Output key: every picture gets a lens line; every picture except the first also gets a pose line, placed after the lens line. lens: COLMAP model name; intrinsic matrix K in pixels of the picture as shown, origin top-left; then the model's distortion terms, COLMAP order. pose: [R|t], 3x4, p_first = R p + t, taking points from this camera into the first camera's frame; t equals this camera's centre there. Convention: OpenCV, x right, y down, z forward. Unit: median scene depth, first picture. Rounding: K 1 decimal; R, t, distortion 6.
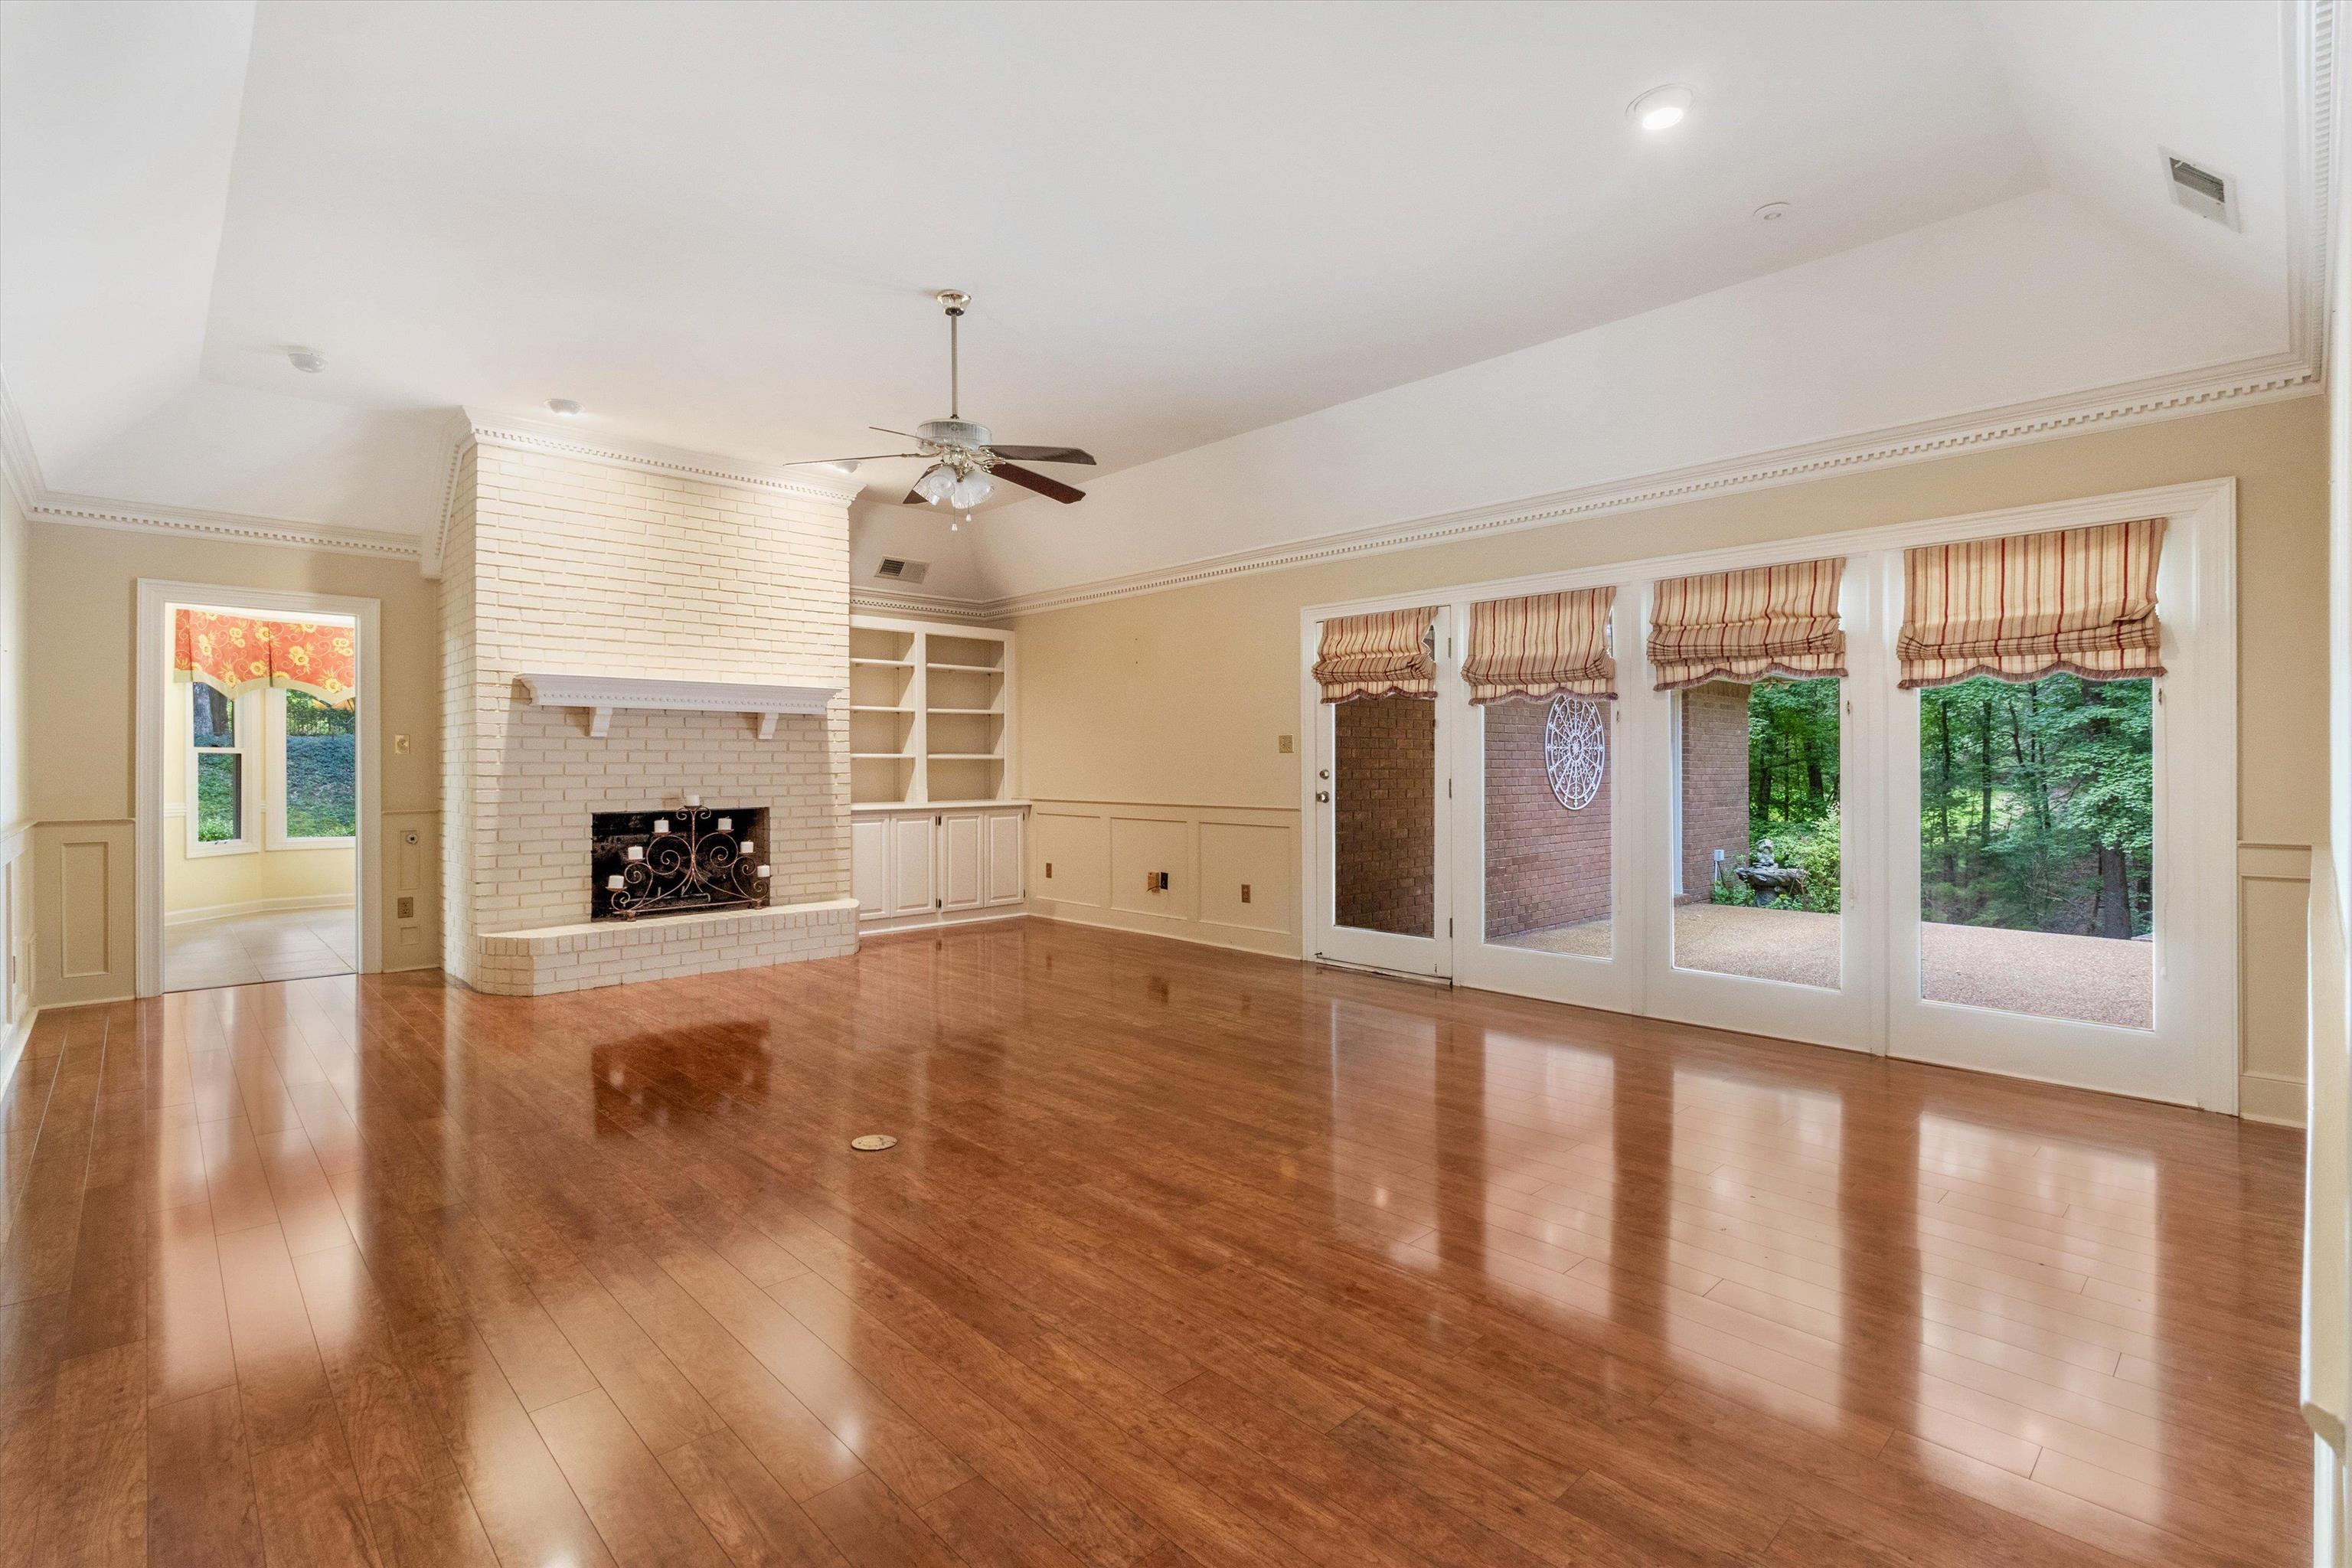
lens RADIAL K [[1076.2, 0, 1150.1], [0, 1076.2, 752.5], [0, 0, 1]] dist [0.000031, -0.000057]
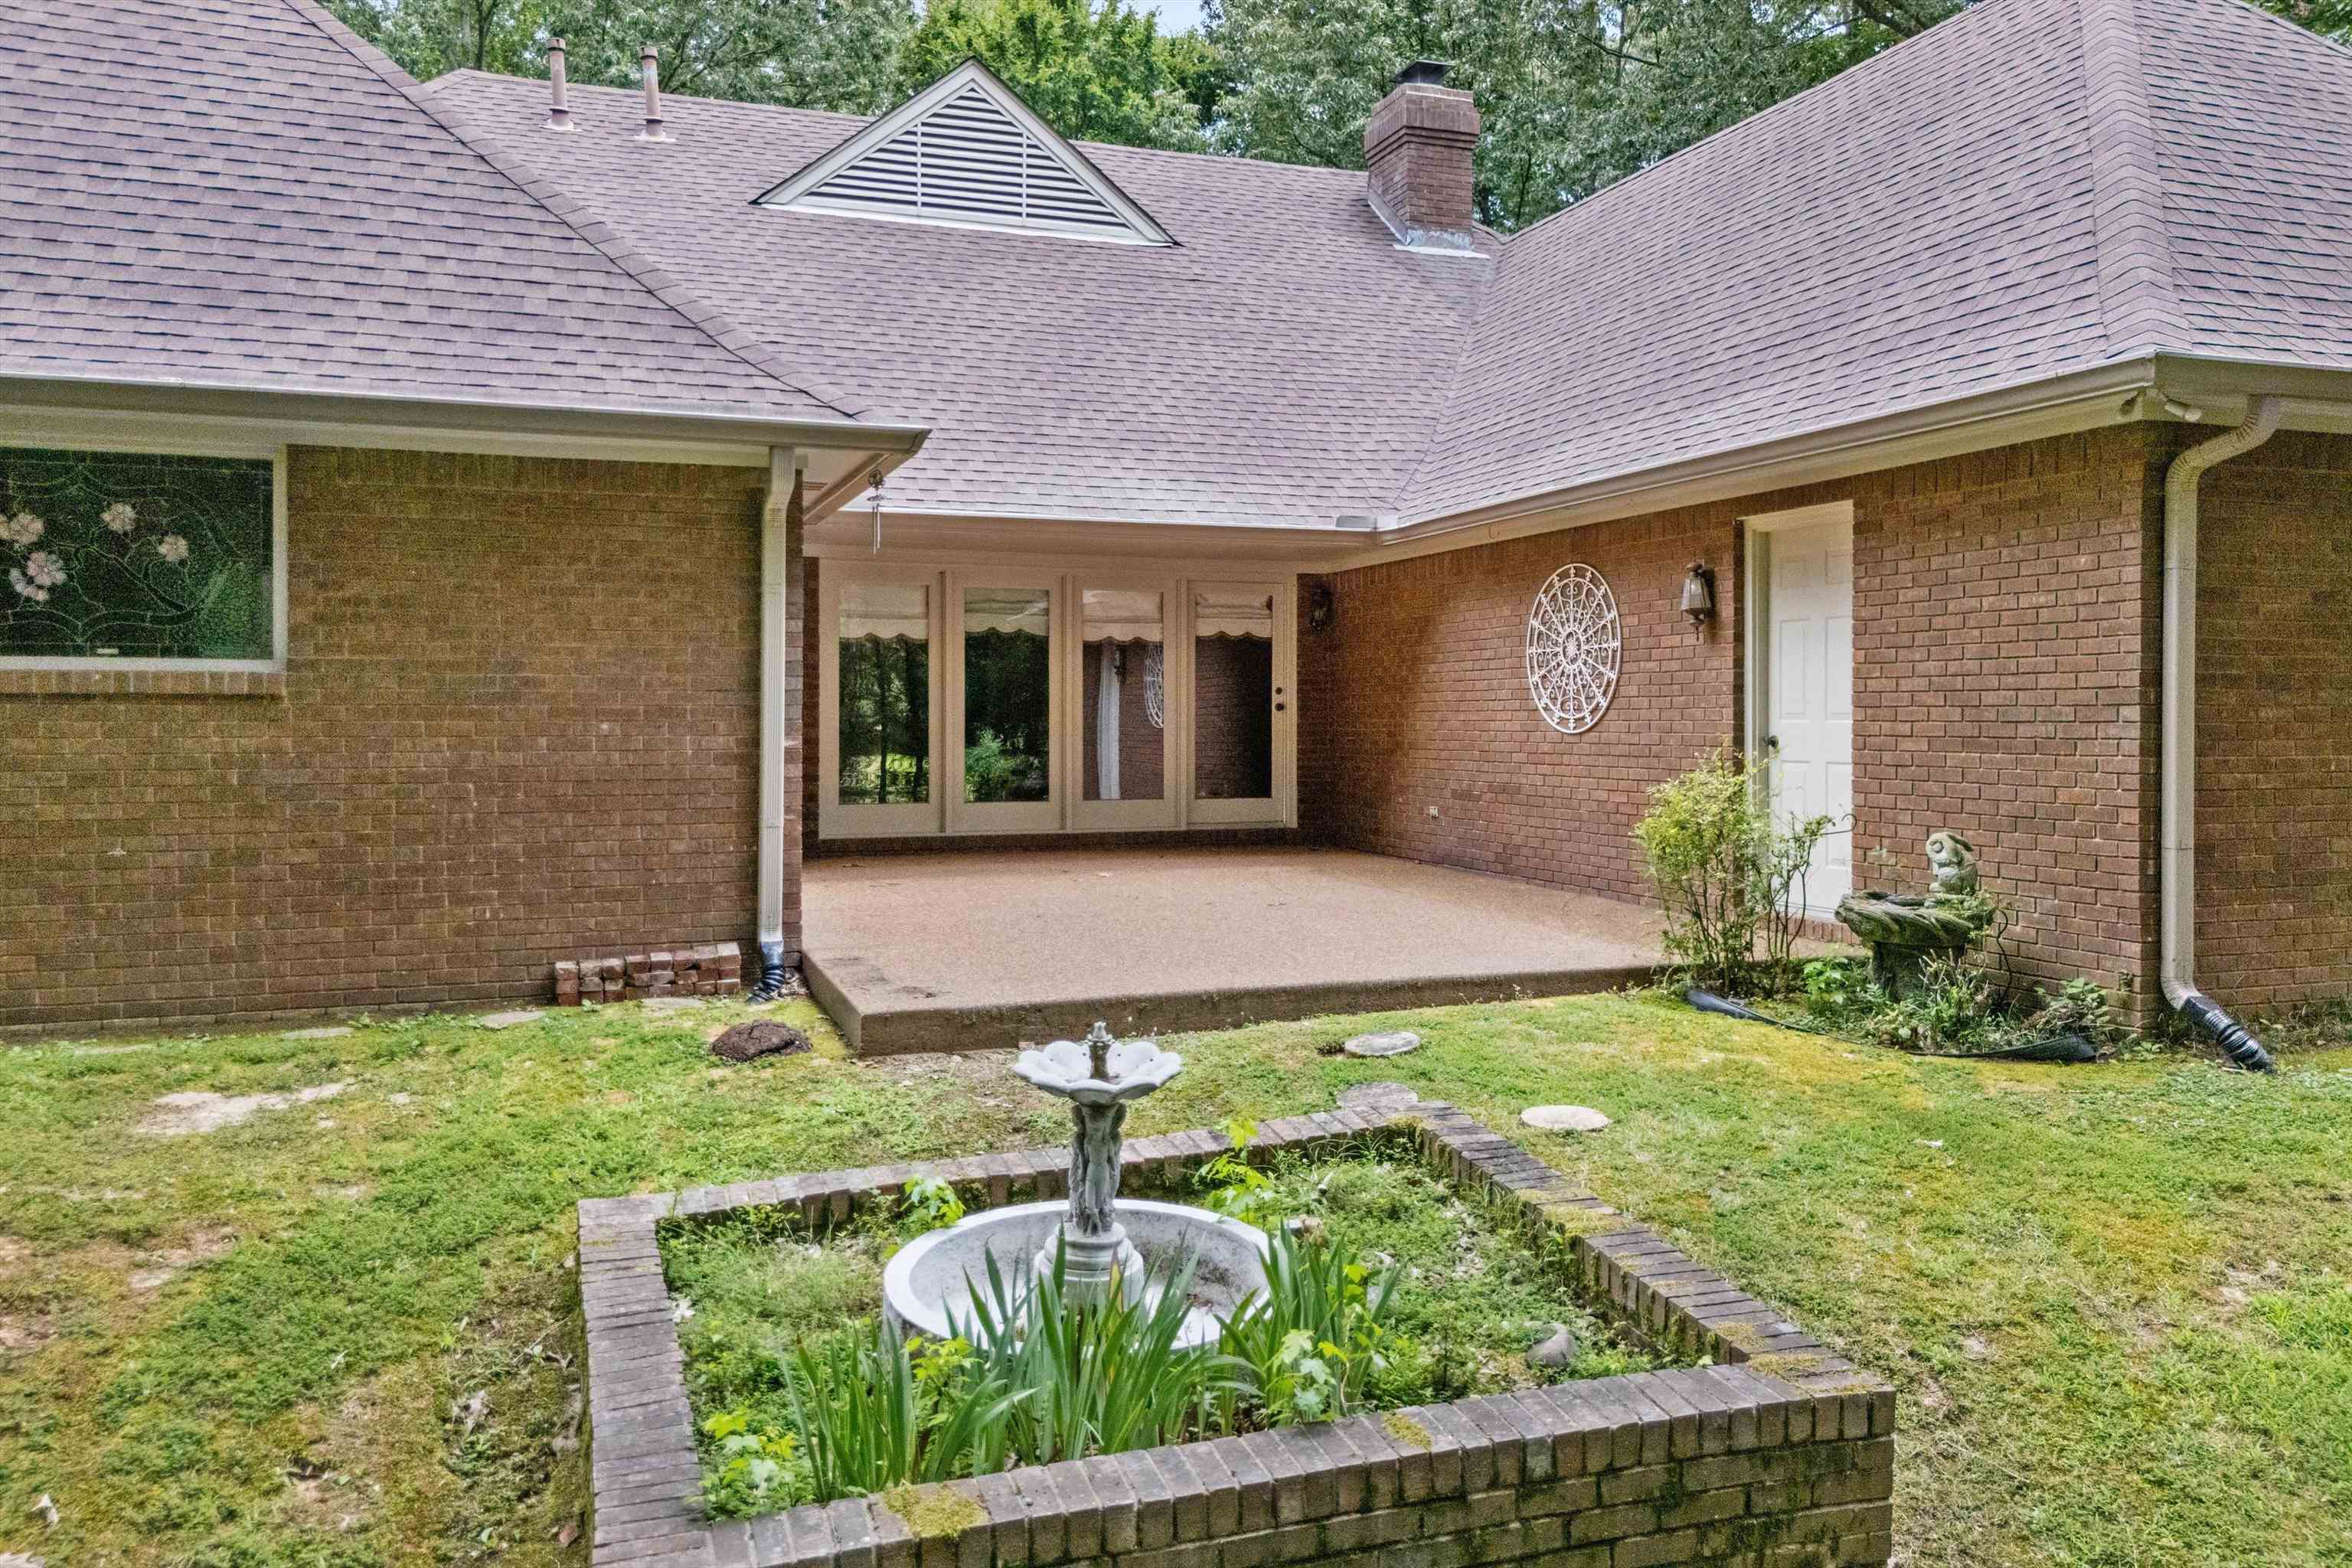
lens RADIAL K [[1714.2, 0, 1175.7], [0, 1714.2, 733.4], [0, 0, 1]] dist [-0.000504, 0.000034]
pose [[-0.401911, 0.007537, -0.915648, 2.038269], [0.010771, 0.999936, 0.003503, 0.060130], [0.915615, -0.008454, -0.401967, 1.593716]]
